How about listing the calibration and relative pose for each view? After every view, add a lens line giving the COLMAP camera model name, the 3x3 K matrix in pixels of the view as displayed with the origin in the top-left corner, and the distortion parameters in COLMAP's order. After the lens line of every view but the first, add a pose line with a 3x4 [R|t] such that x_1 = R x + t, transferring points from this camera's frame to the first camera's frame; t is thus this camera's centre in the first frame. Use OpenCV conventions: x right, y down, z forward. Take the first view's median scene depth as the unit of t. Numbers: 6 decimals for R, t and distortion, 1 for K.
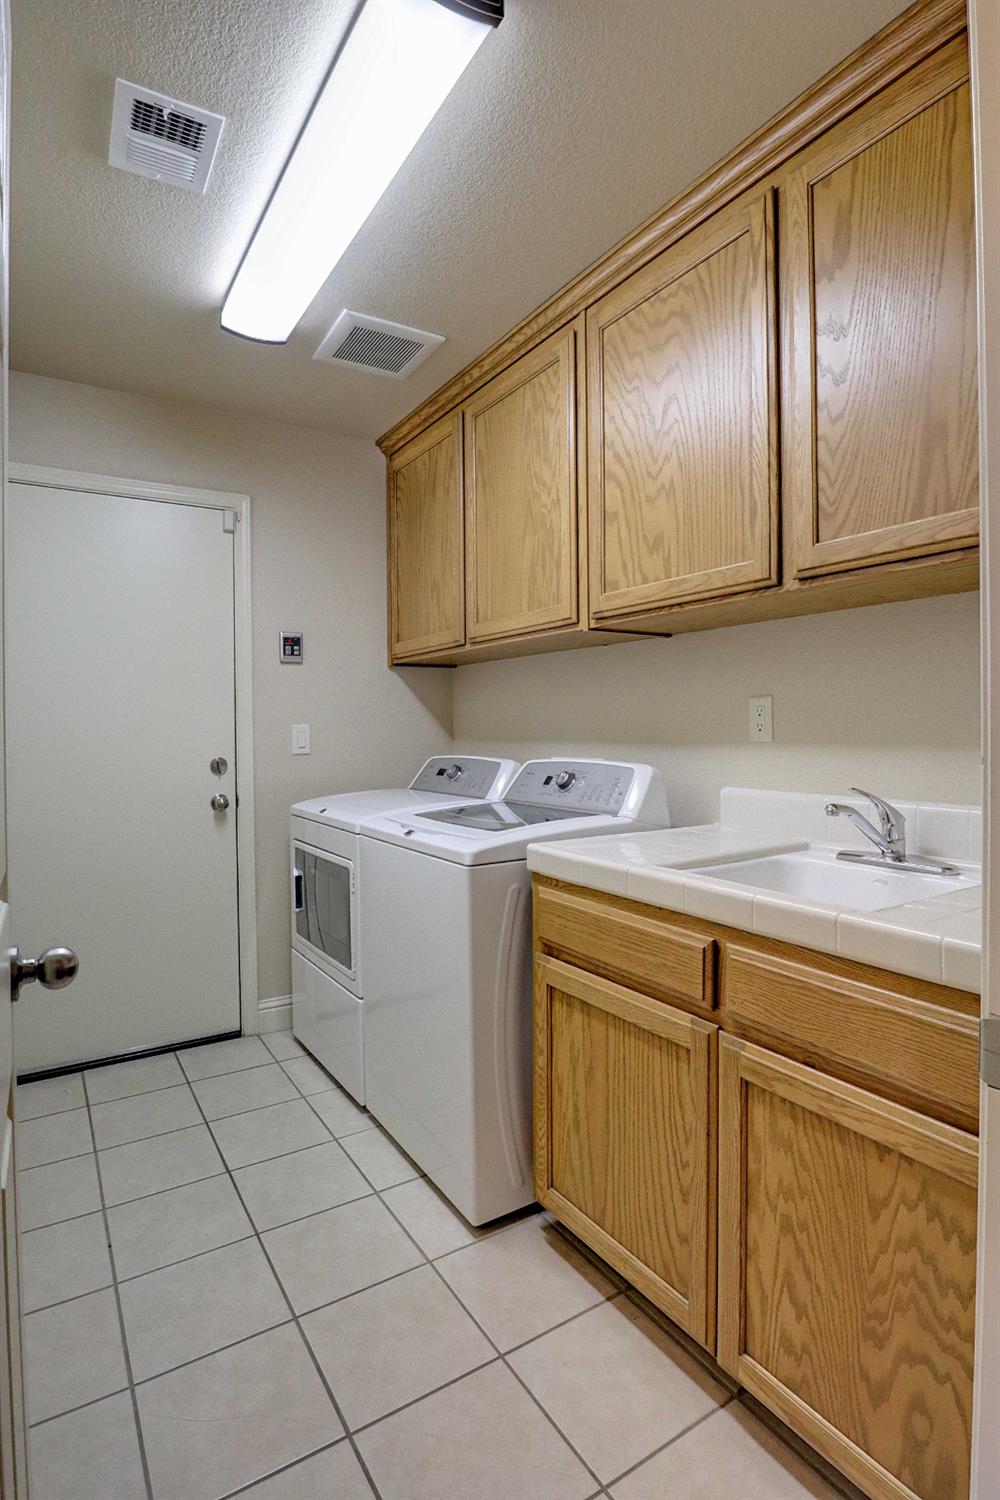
lens RADIAL K [[764.6, 0, 500.0], [0, 764.6, 750.0], [0, 0, 1]] dist [-0.006940, -0.001093]
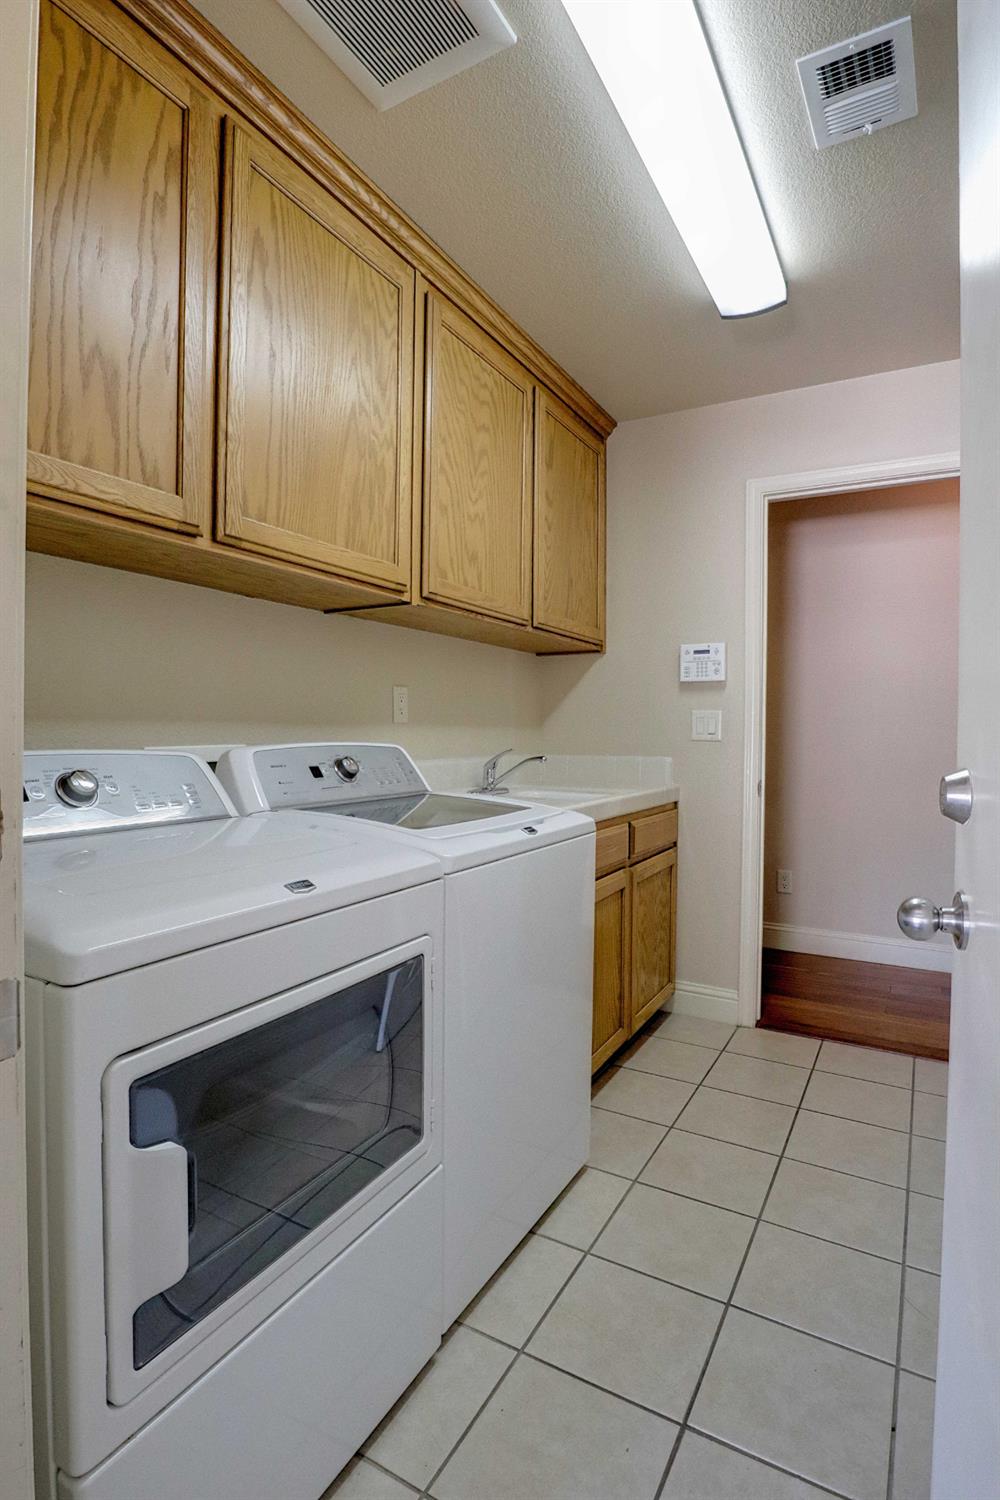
lens RADIAL K [[764.6, 0, 500.0], [0, 764.6, 750.0], [0, 0, 1]] dist [-0.006940, -0.001093]
pose [[-0.470918, -0.019294, 0.881966, -0.836974], [0.018326, 0.999331, 0.031647, -0.002220], [-0.881987, 0.031066, -0.470249, 1.446592]]
